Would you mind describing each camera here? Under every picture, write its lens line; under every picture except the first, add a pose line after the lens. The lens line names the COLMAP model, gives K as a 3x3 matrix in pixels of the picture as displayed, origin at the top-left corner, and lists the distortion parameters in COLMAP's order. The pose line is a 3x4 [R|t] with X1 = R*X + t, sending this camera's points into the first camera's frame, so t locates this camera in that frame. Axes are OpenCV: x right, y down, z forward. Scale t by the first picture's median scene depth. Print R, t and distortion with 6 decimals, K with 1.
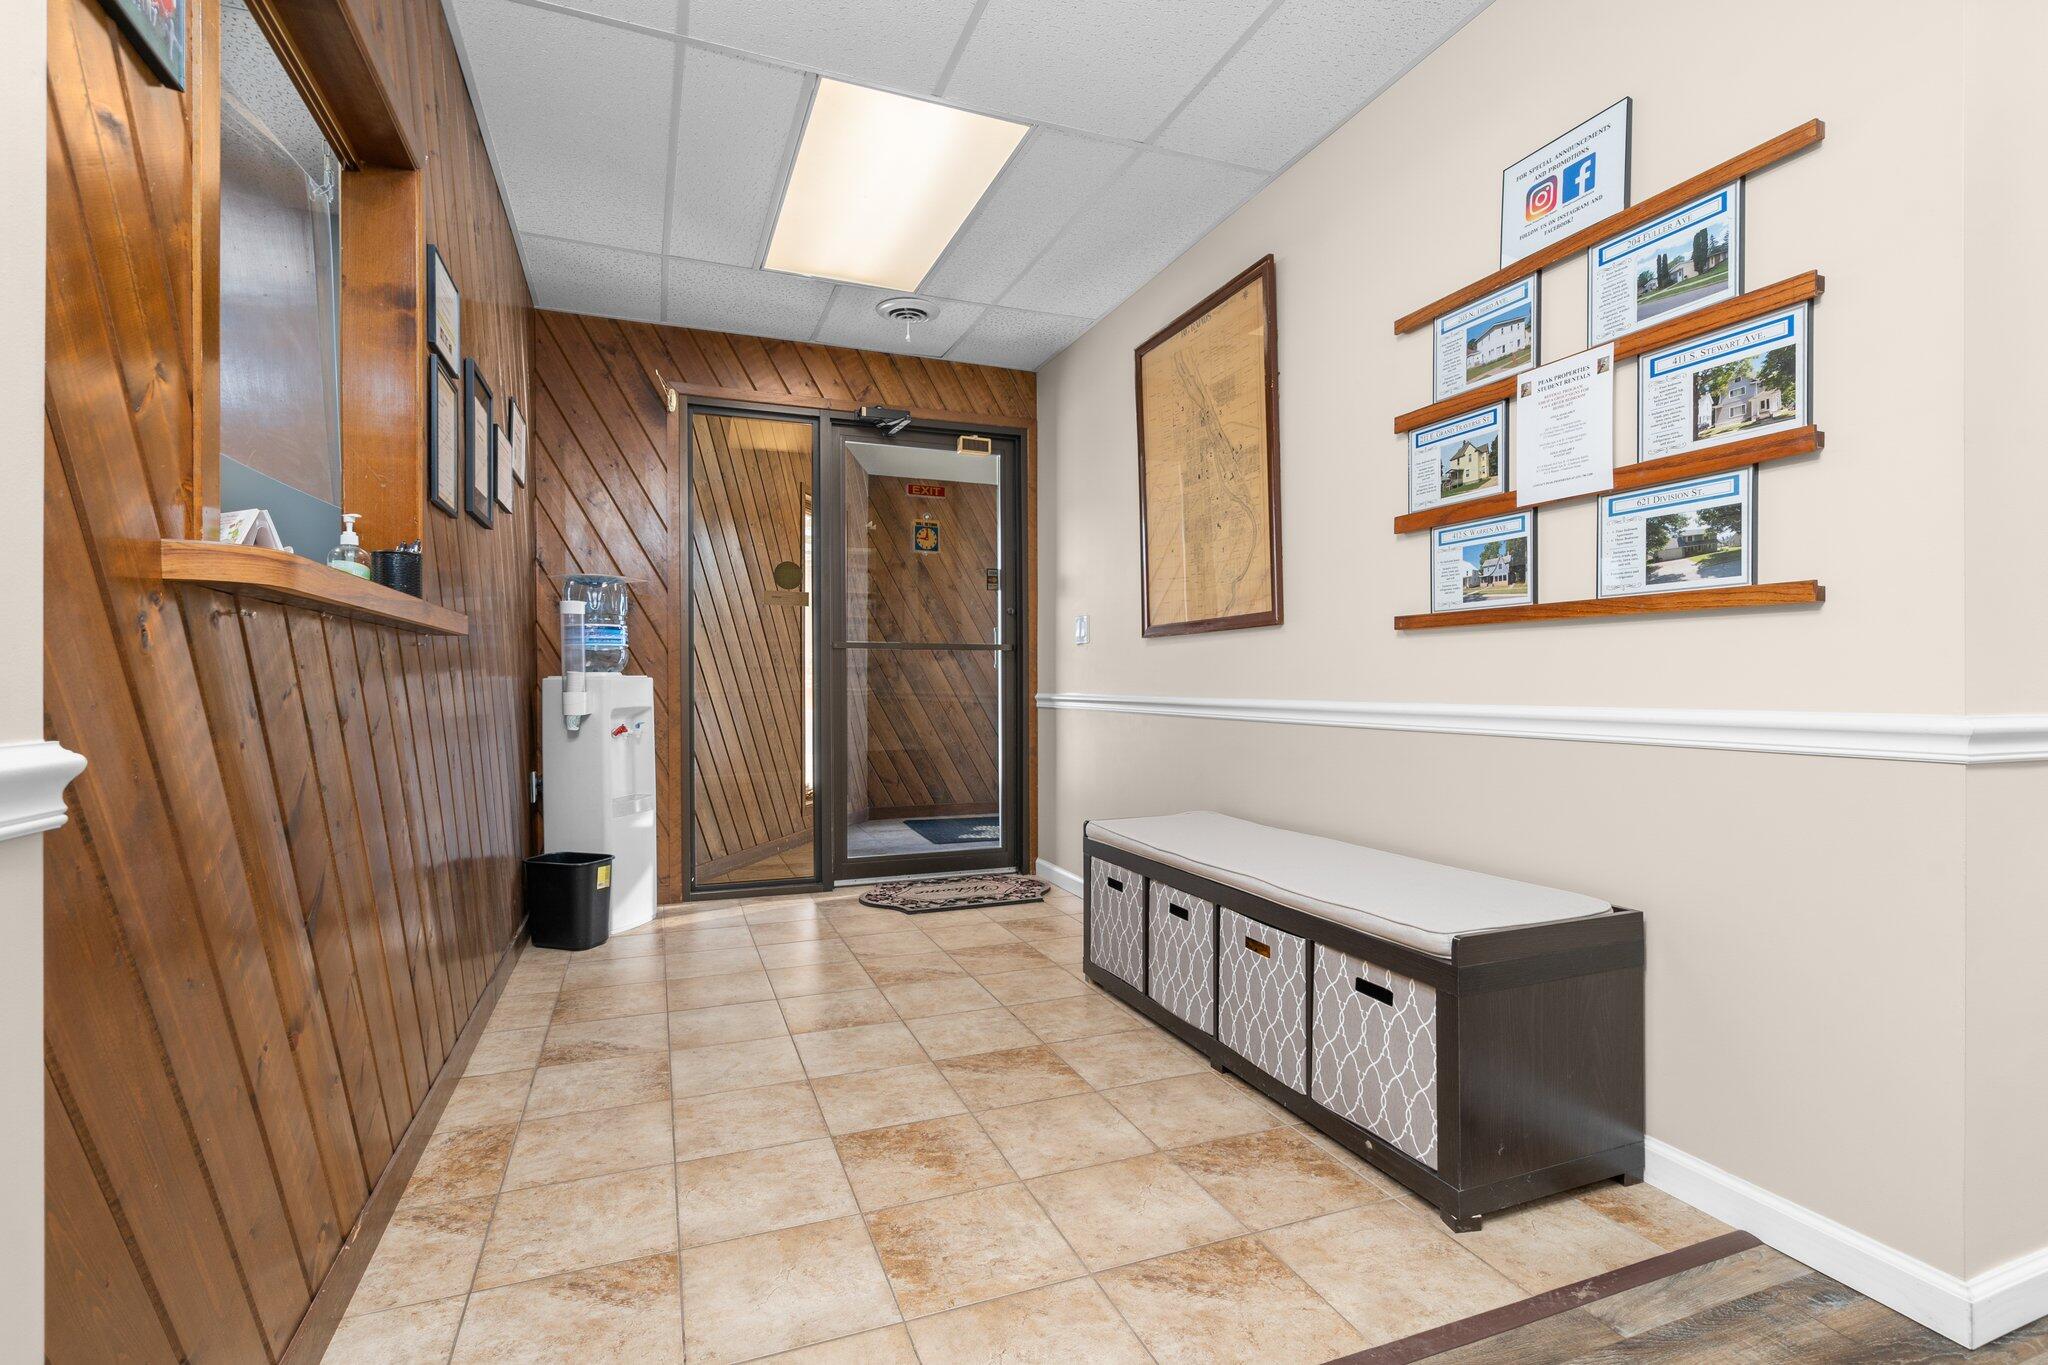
lens RADIAL K [[940.2, 0, 1020.6], [0, 940.2, 693.5], [0, 0, 1]] dist [-0.001736, -0.000053]
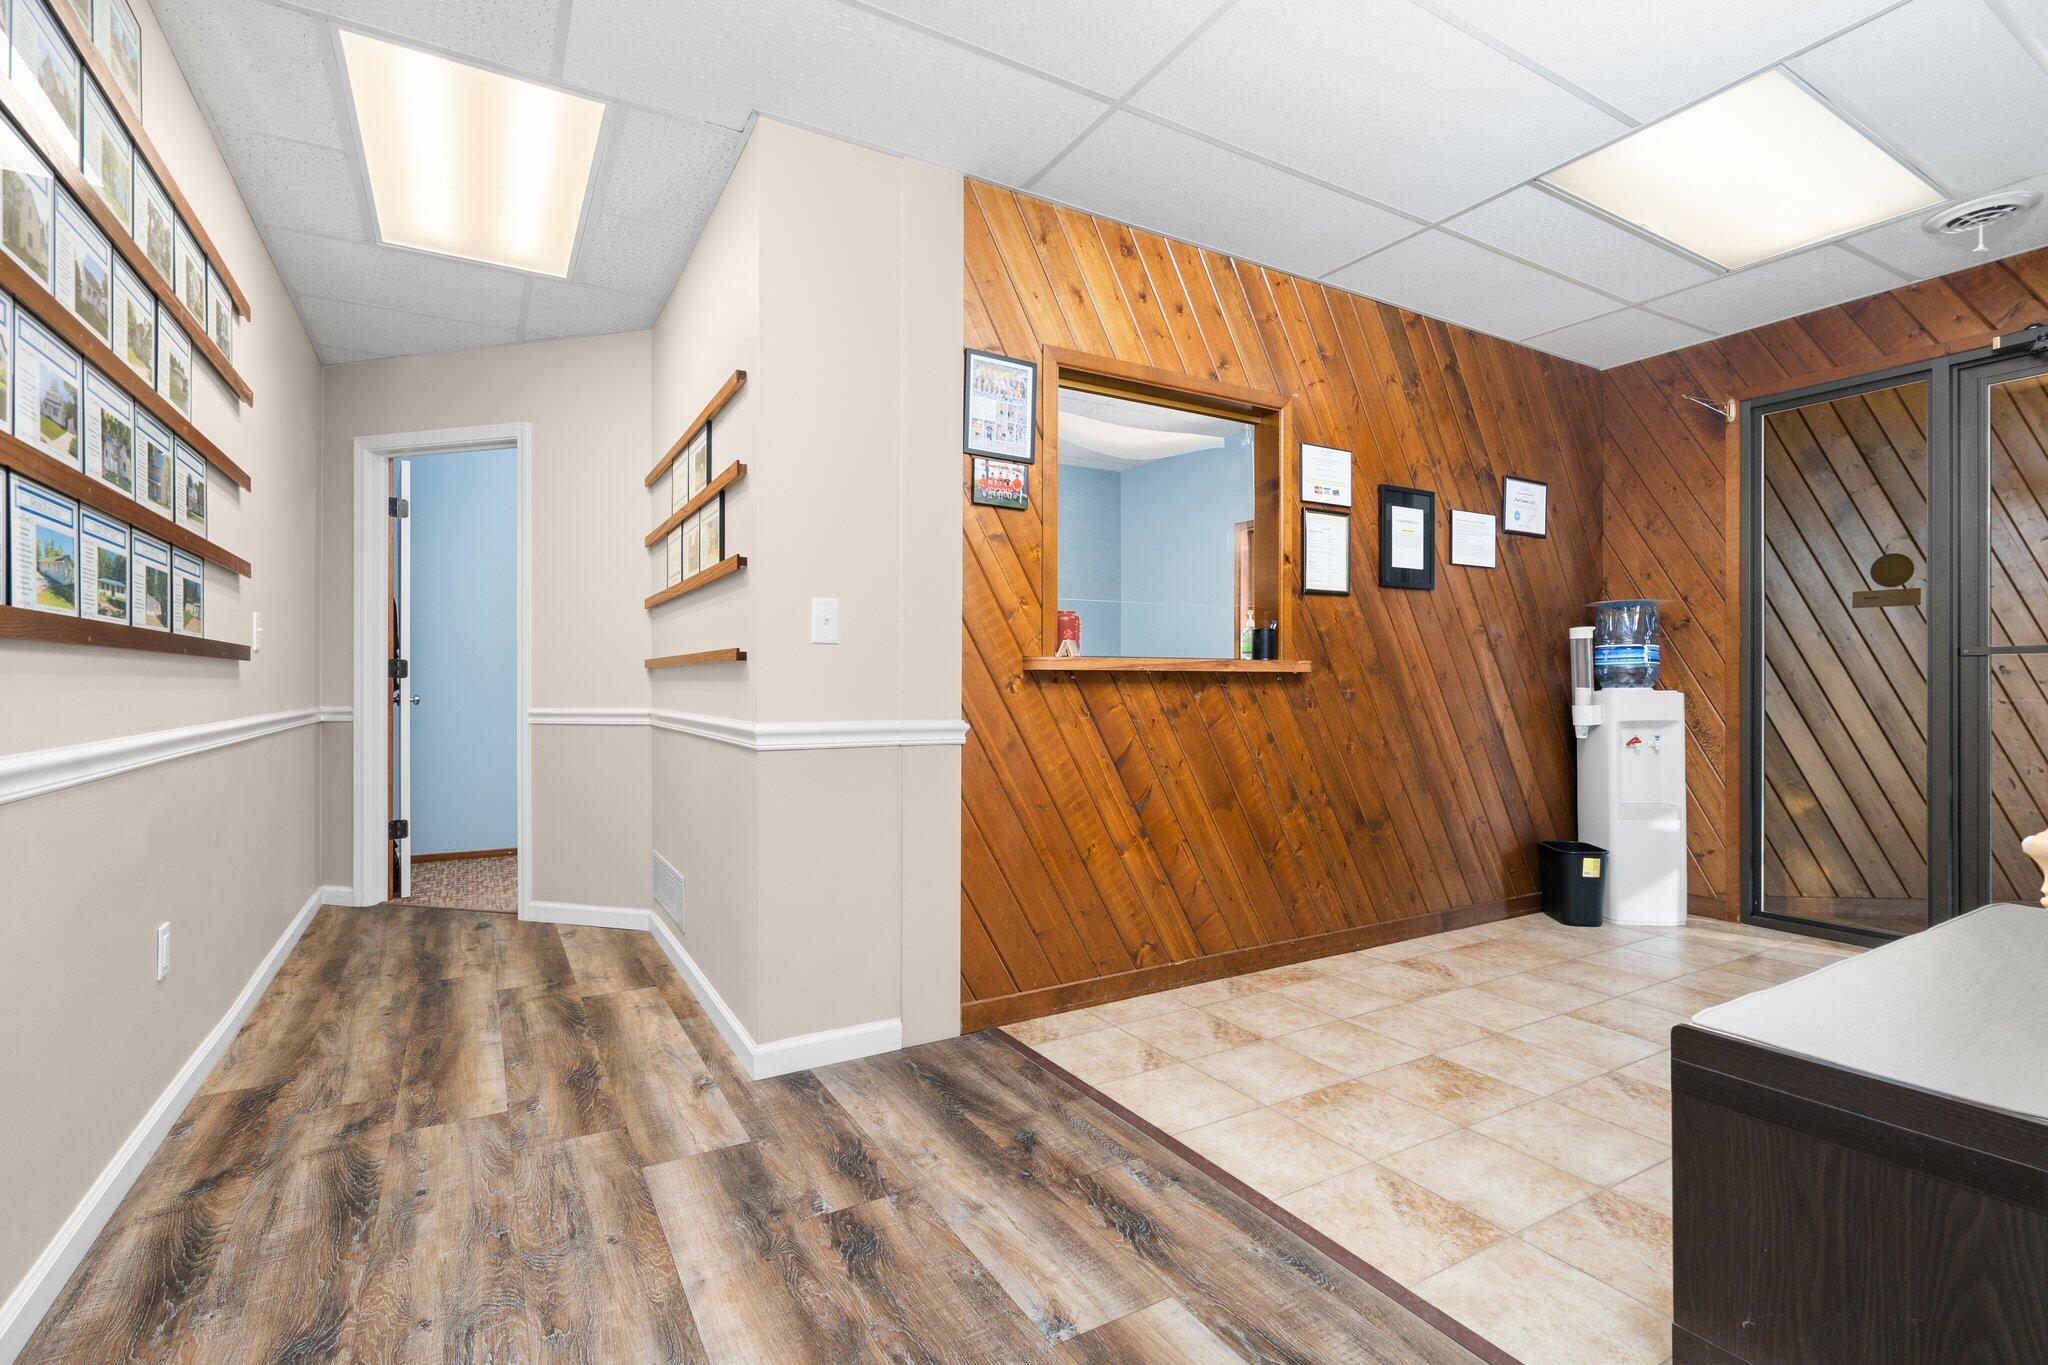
lens RADIAL K [[940.2, 0, 1023.9], [0, 940.2, 684.1], [0, 0, 1]] dist [-0.001736, -0.000053]
pose [[0.161305, -0.002009, -0.986903, 0.958172], [-0.009028, 0.999953, -0.003511, -0.029257], [0.986863, 0.009476, 0.161279, 0.222939]]
